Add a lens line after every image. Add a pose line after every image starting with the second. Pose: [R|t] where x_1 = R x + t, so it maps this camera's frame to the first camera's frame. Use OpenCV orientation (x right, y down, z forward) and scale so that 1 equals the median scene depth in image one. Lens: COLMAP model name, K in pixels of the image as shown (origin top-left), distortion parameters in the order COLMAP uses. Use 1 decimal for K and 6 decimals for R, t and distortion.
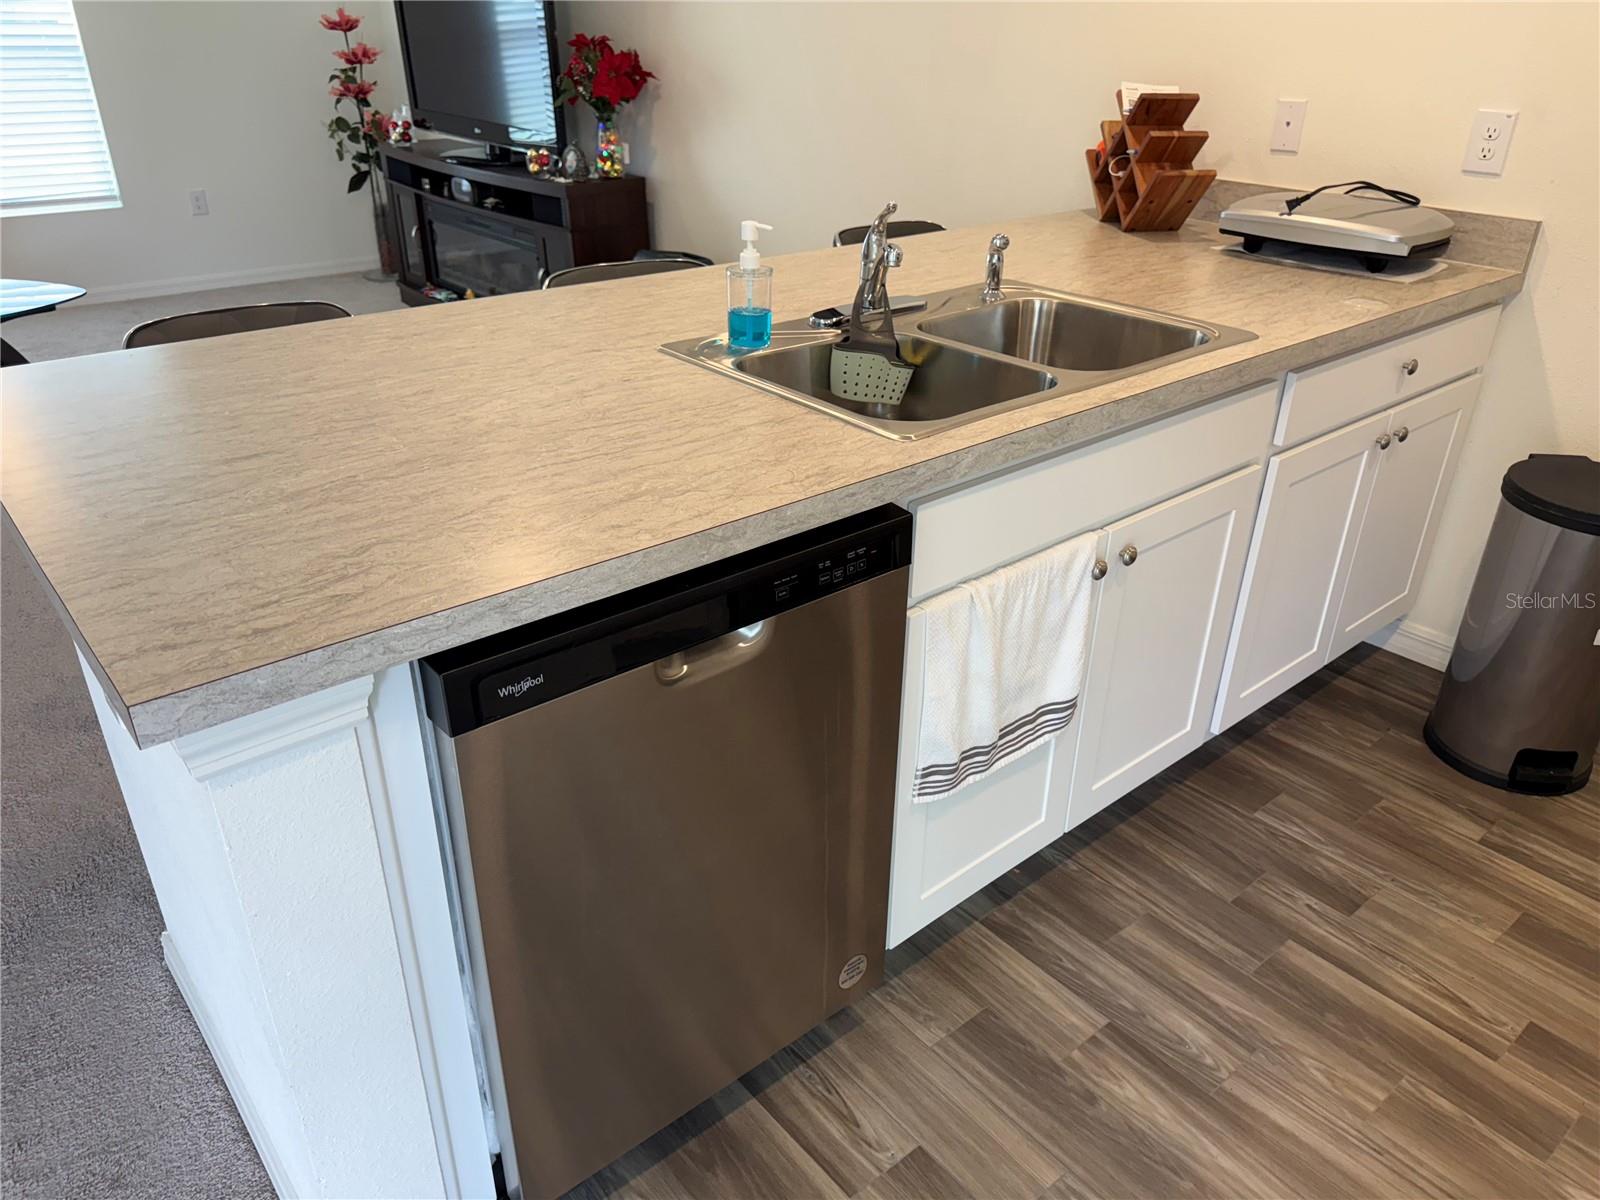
lens RADIAL K [[1146.8, 0, 782.4], [0, 1146.8, 596.5], [0, 0, 1]] dist [-0.008558, -0.003707]
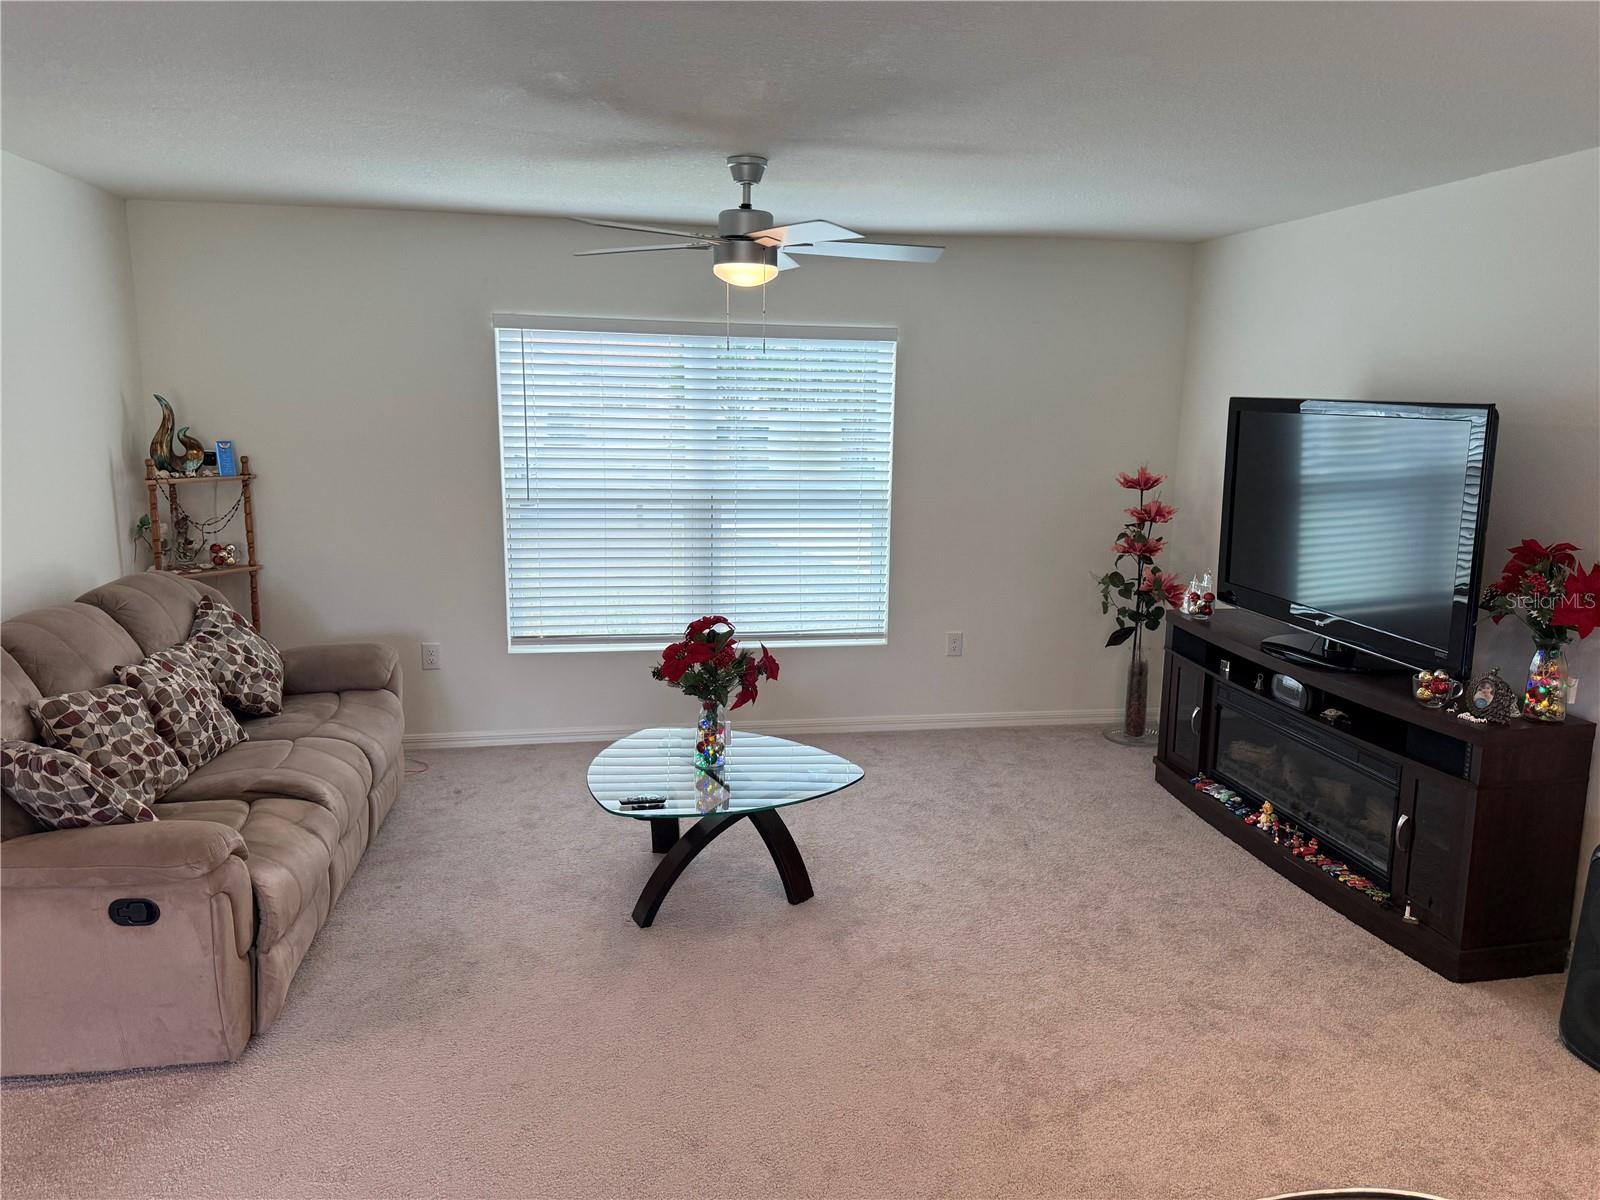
lens RADIAL K [[1121.6, 0, 803.2], [0, 1121.6, 602.9], [0, 0, 1]] dist [0.098179, -0.120846]
pose [[0.867455, 0.091297, -0.489068, -0.171600], [-0.234972, 0.941656, -0.240982, -0.126287], [0.438532, 0.323958, 0.838296, 0.141374]]
